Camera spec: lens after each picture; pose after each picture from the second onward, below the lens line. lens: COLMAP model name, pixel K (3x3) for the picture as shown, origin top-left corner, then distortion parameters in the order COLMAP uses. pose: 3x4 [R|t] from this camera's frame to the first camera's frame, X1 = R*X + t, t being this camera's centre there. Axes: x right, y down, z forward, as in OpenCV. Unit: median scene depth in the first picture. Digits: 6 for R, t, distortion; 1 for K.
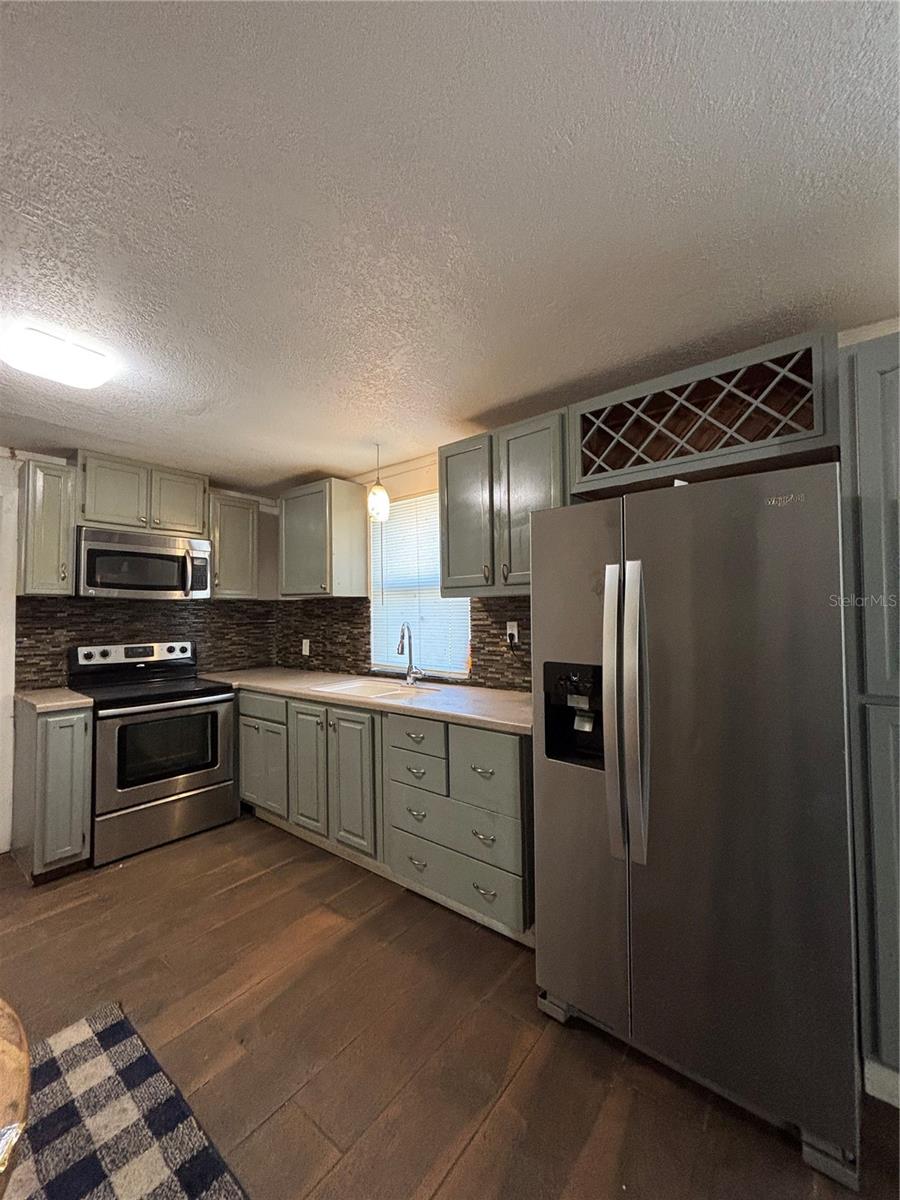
lens RADIAL K [[484.1, 0, 450.0], [0, 484.1, 600.0], [0, 0, 1]] dist [-0.000185, -0.000048]
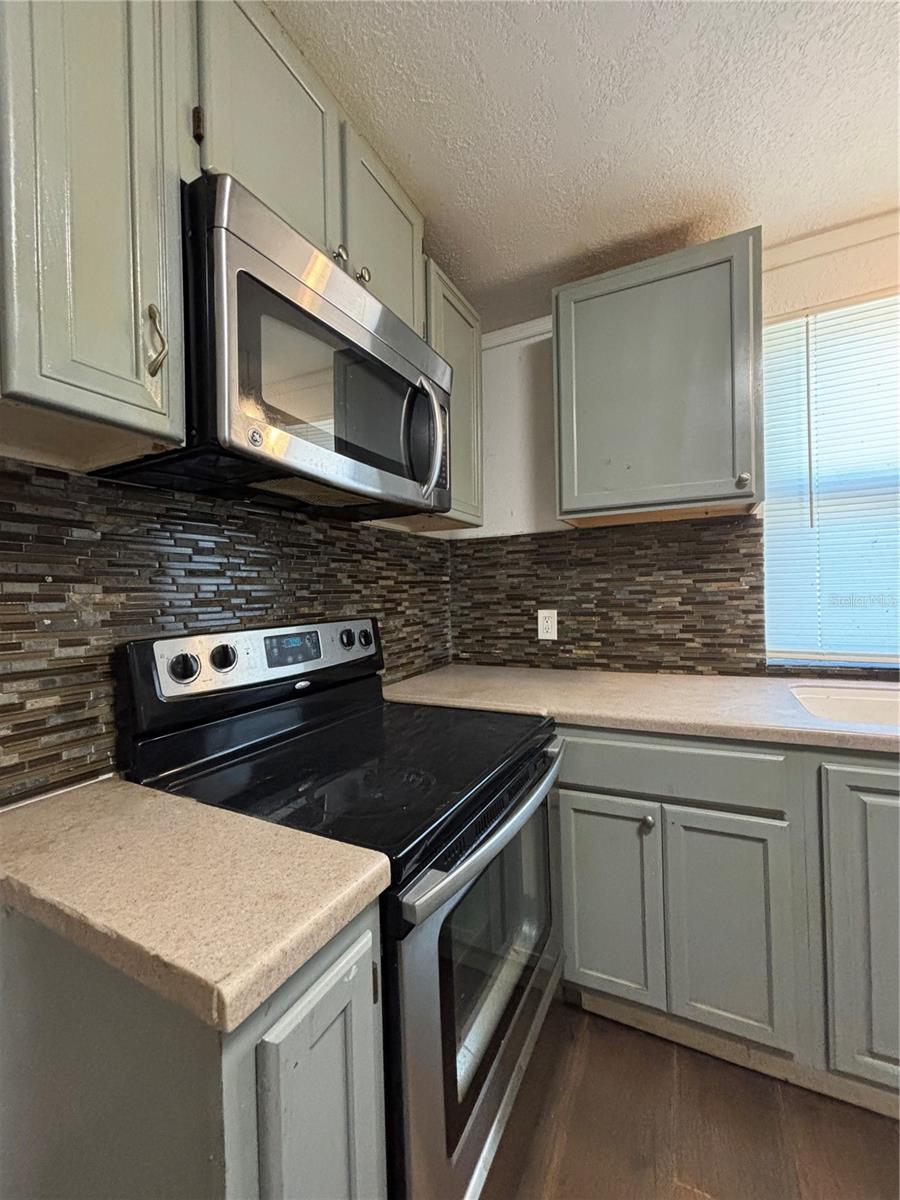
lens RADIAL K [[484.1, 0, 450.0], [0, 484.1, 600.0], [0, 0, 1]] dist [-0.000185, -0.000048]
pose [[0.976885, -0.023456, 0.212477, -0.577802], [0.014987, 0.999031, 0.041380, 0.054887], [-0.213241, -0.037239, 0.976290, 0.589811]]
